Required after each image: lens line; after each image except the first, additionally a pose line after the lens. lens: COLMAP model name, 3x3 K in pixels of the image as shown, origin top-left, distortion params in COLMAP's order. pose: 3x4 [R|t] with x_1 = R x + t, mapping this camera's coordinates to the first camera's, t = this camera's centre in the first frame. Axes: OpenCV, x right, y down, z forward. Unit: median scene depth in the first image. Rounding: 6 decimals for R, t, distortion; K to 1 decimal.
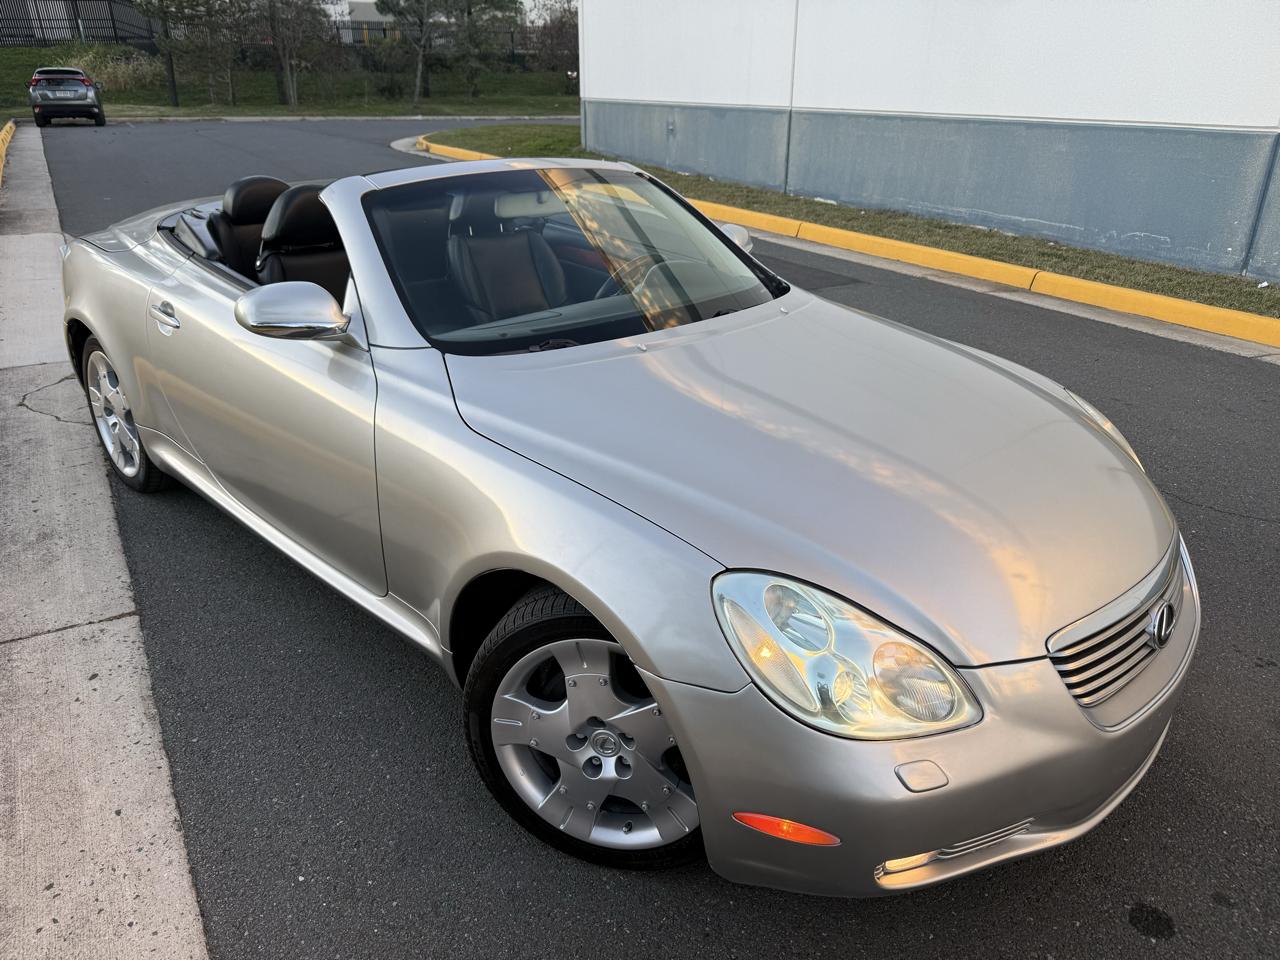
lens RADIAL K [[905.0, 0, 641.4], [0, 905.0, 480.0], [0, 0, 1]] dist [0.000630, -0.006178]
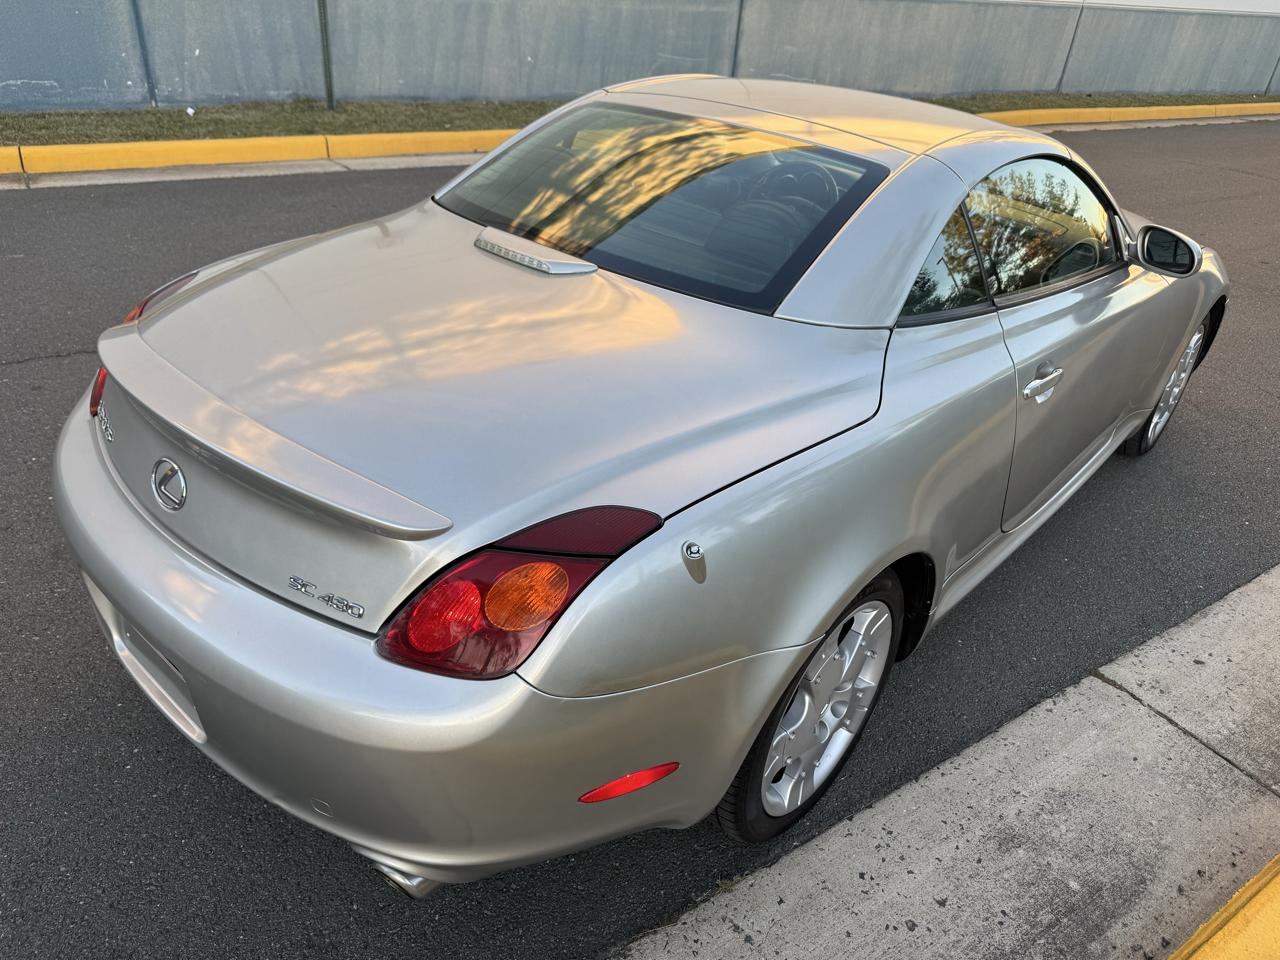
lens RADIAL K [[905.0, 0, 619.3], [0, 905.0, 492.9], [0, 0, 1]] dist [0.000630, -0.006178]
pose [[-0.023362, -0.541056, 0.840662, -0.982264], [0.336909, 0.787442, 0.516166, -0.507664], [-0.941247, 0.295285, 0.163891, 1.008681]]
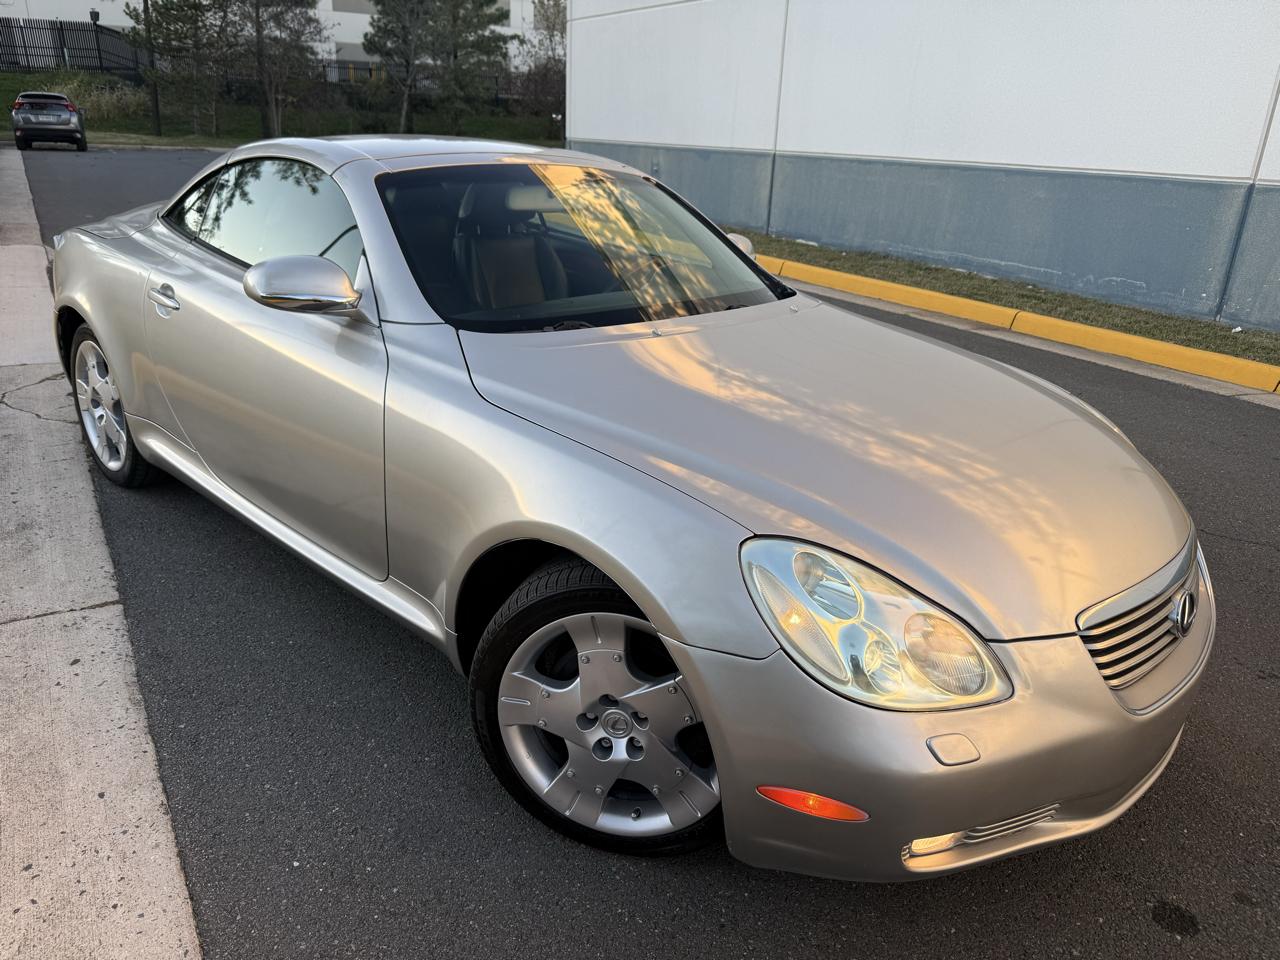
lens RADIAL K [[905.0, 0, 636.8], [0, 905.0, 483.0], [0, 0, 1]] dist [0.000630, -0.006178]
pose [[0.999328, 0.024996, 0.026792, -0.028620], [-0.023781, 0.998715, -0.044748, 0.040335], [-0.027876, 0.044080, 0.998639, 0.010607]]
